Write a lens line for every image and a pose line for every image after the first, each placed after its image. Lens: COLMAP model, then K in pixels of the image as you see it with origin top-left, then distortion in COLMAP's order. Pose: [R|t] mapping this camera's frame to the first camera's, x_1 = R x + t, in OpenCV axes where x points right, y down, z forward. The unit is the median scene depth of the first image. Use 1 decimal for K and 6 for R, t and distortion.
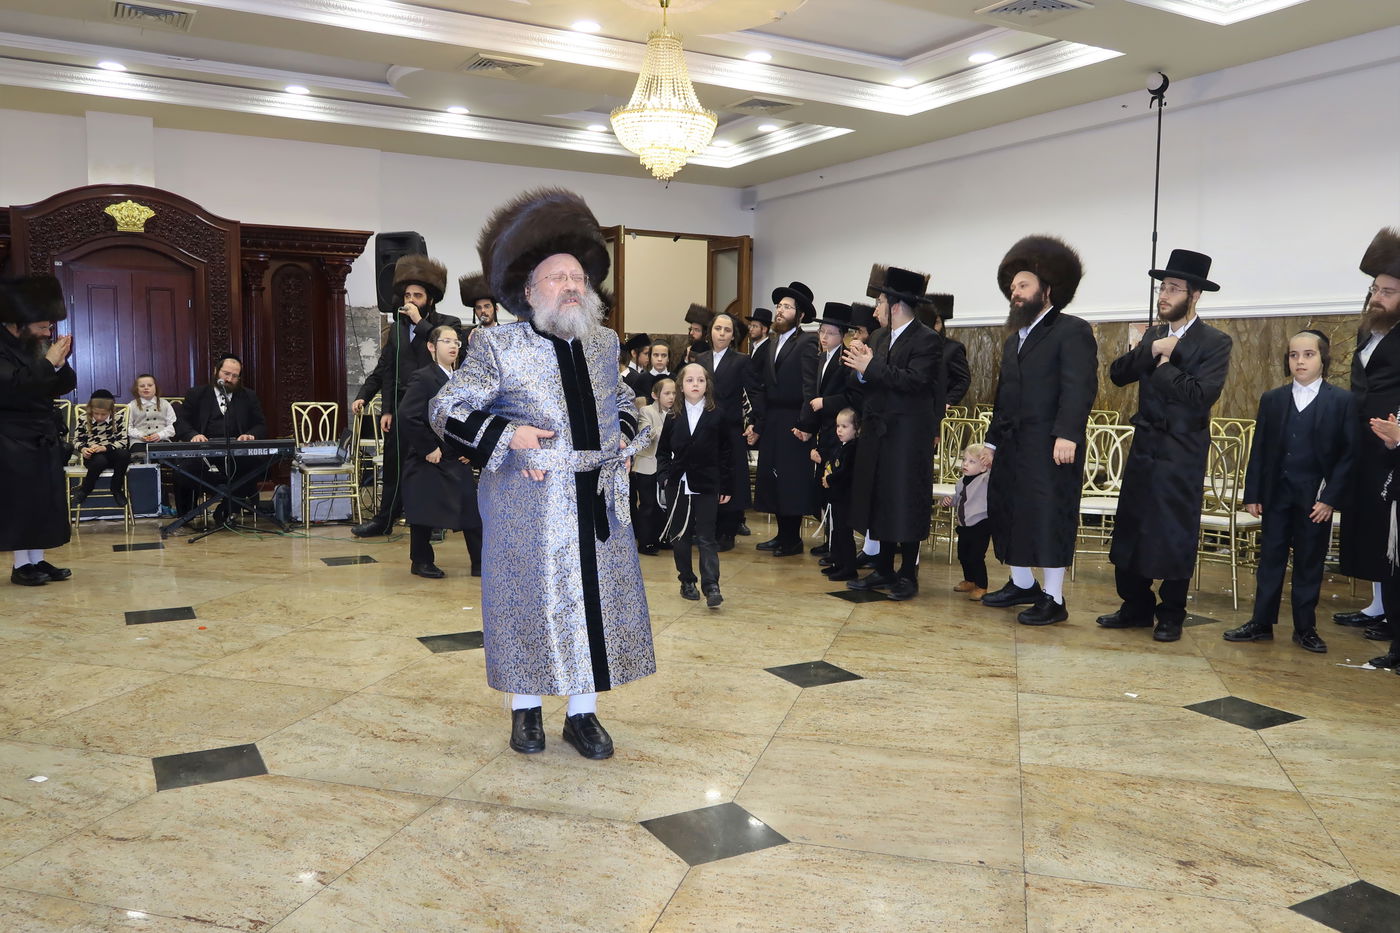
lens RADIAL K [[1100.3, 0, 700.0], [0, 1100.3, 466.5], [0, 0, 1]] dist [0.001227, 0.001987]
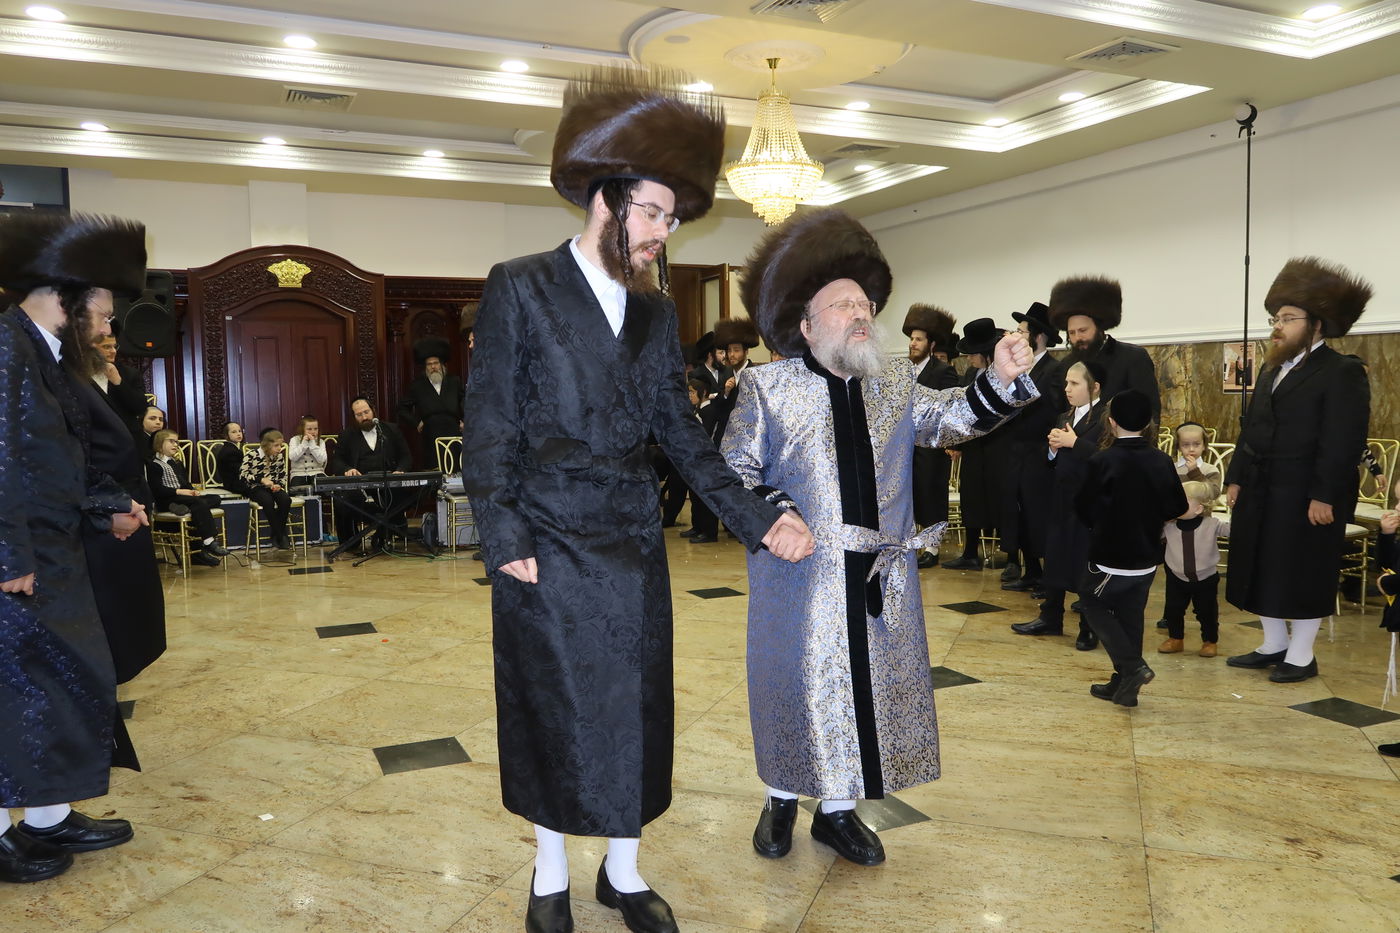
lens RADIAL K [[1069.0, 0, 700.0], [0, 1069.0, 466.5], [0, 0, 1]] dist [0.002681, 0.002102]
pose [[0.996163, -0.019943, -0.085210, -0.040292], [0.018211, 0.999613, -0.021051, -0.004774], [0.085596, 0.019418, 0.996141, -0.097833]]
